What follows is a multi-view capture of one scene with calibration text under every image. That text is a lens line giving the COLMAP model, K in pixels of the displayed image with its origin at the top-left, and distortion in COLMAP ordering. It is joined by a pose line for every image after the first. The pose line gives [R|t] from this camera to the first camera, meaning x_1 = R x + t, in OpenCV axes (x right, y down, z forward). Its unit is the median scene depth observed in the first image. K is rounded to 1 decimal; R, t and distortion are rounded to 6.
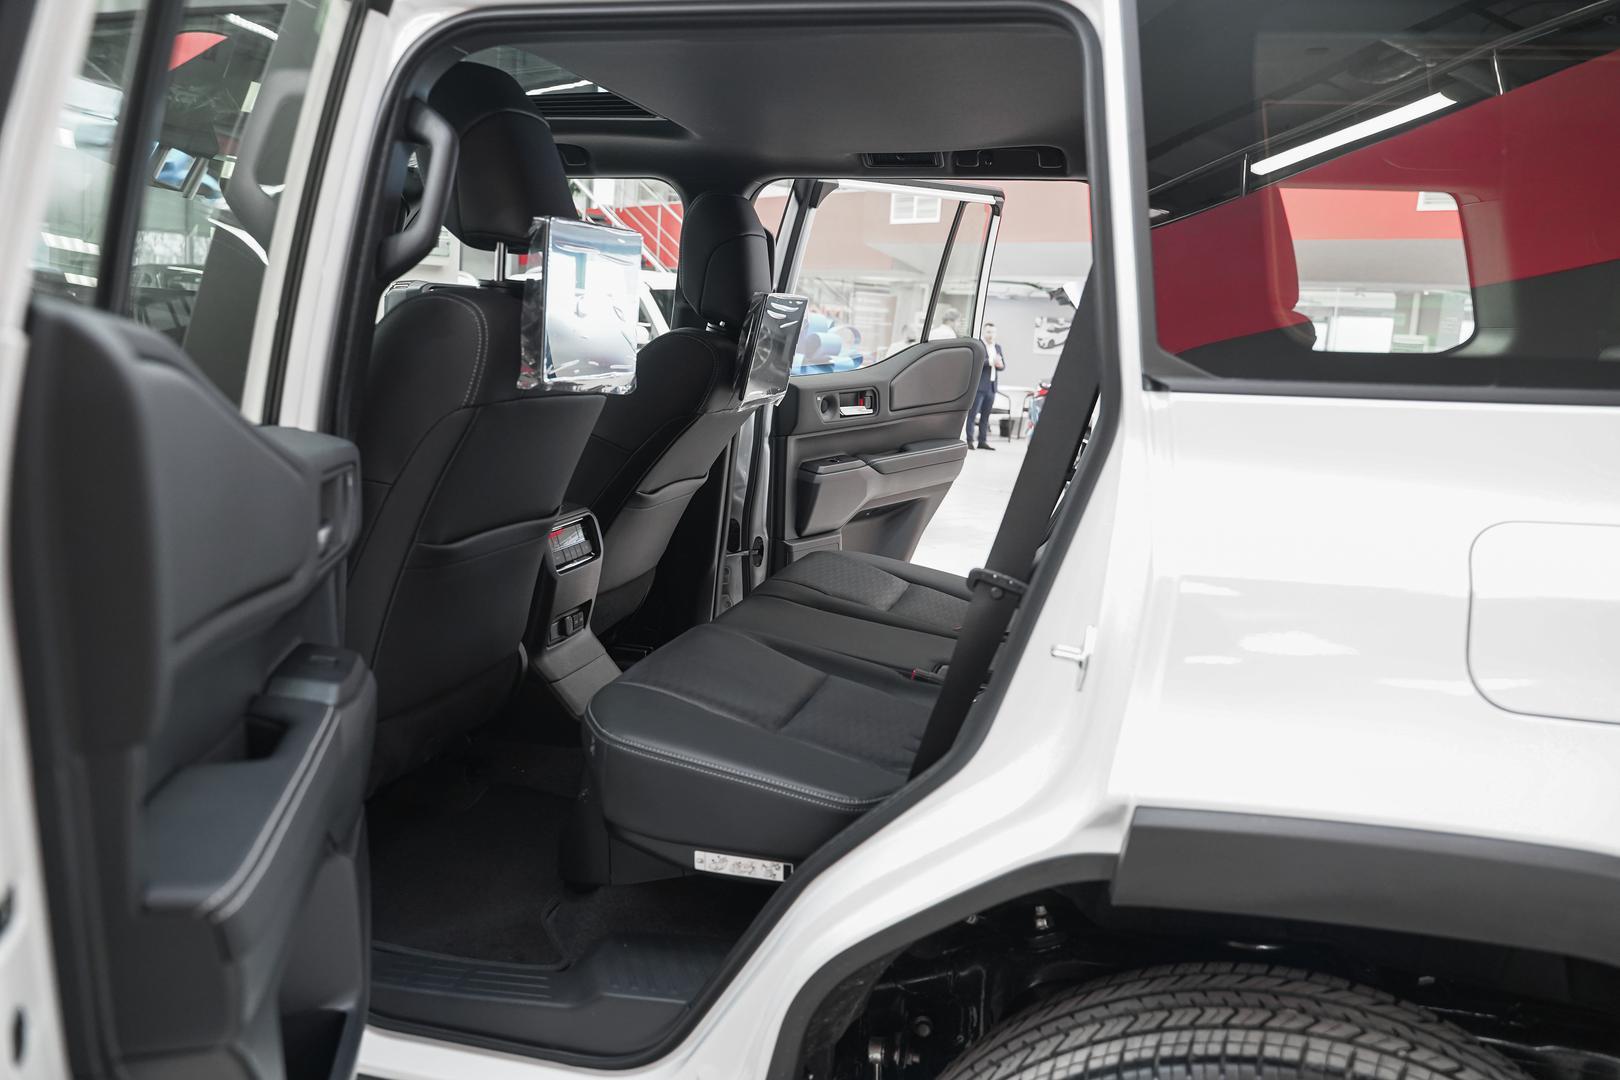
lens RADIAL K [[1275.0, 0, 810.0], [0, 1275.0, 540.0], [0, 0, 1]] dist [-0.004541, -0.006387]
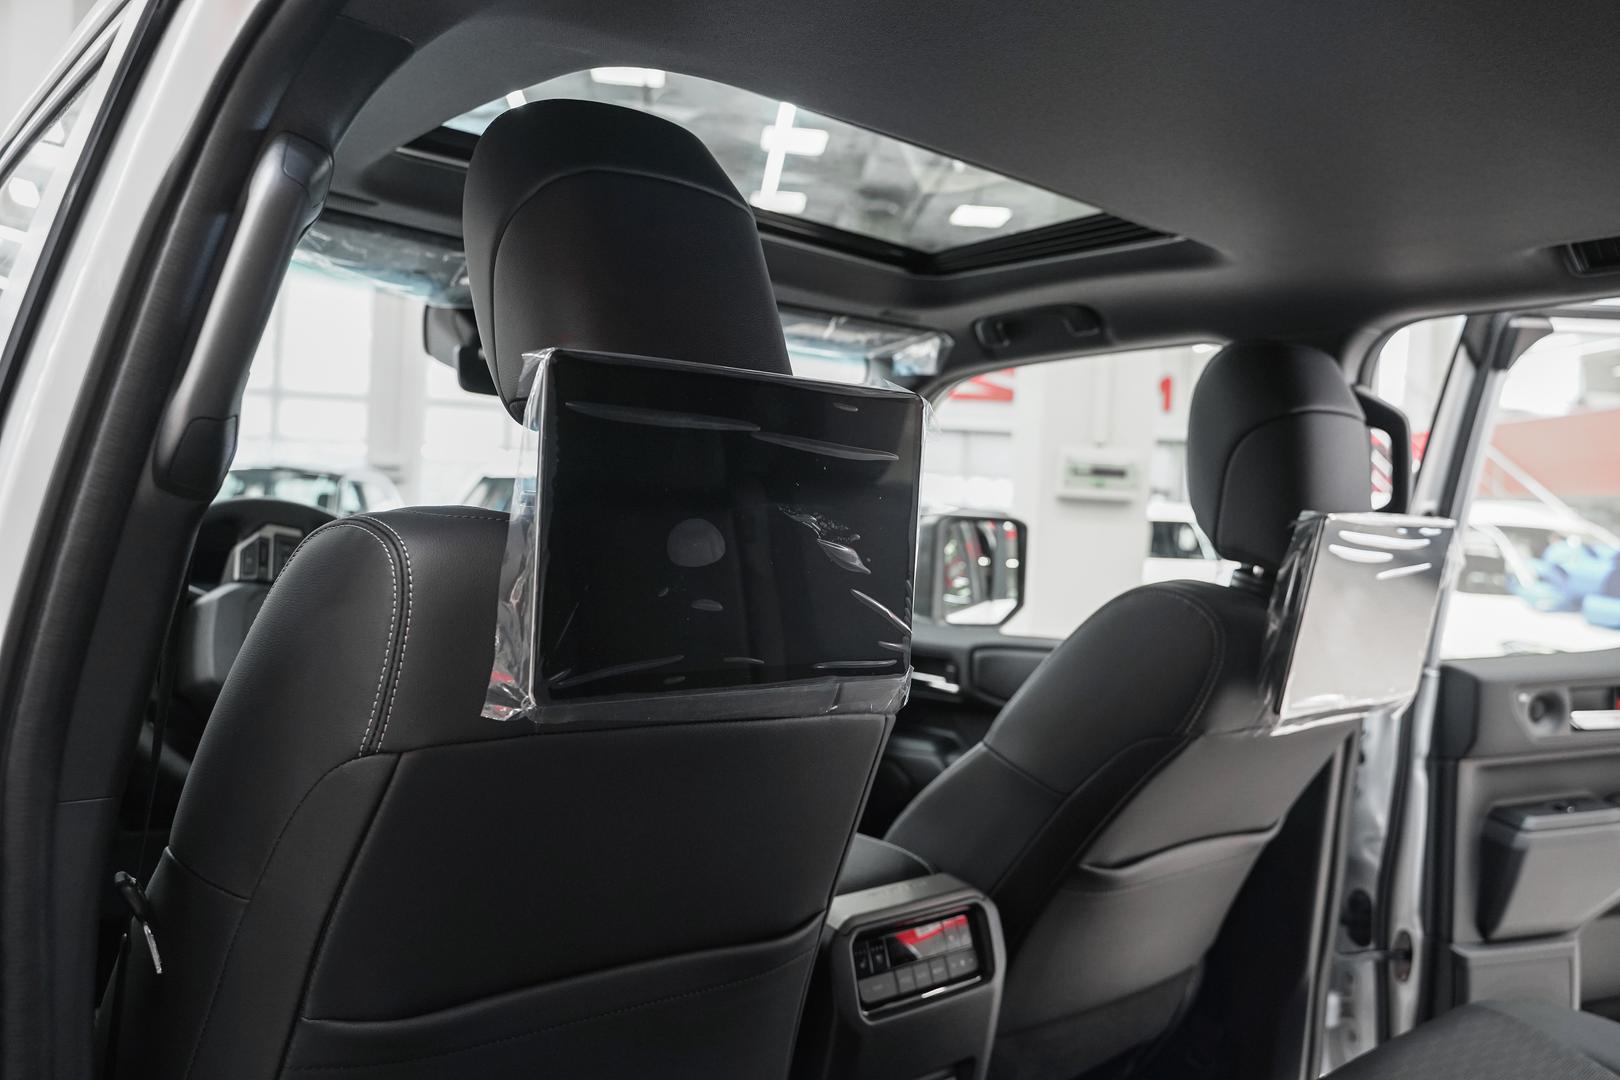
lens RADIAL K [[1275.0, 0, 810.0], [0, 1275.0, 540.0], [0, 0, 1]] dist [-0.004541, -0.006387]
pose [[0.824684, -0.005928, -0.565563, 0.066256], [-0.096558, 0.983790, -0.151110, -0.063920], [0.557291, 0.179227, 0.810743, 0.351828]]
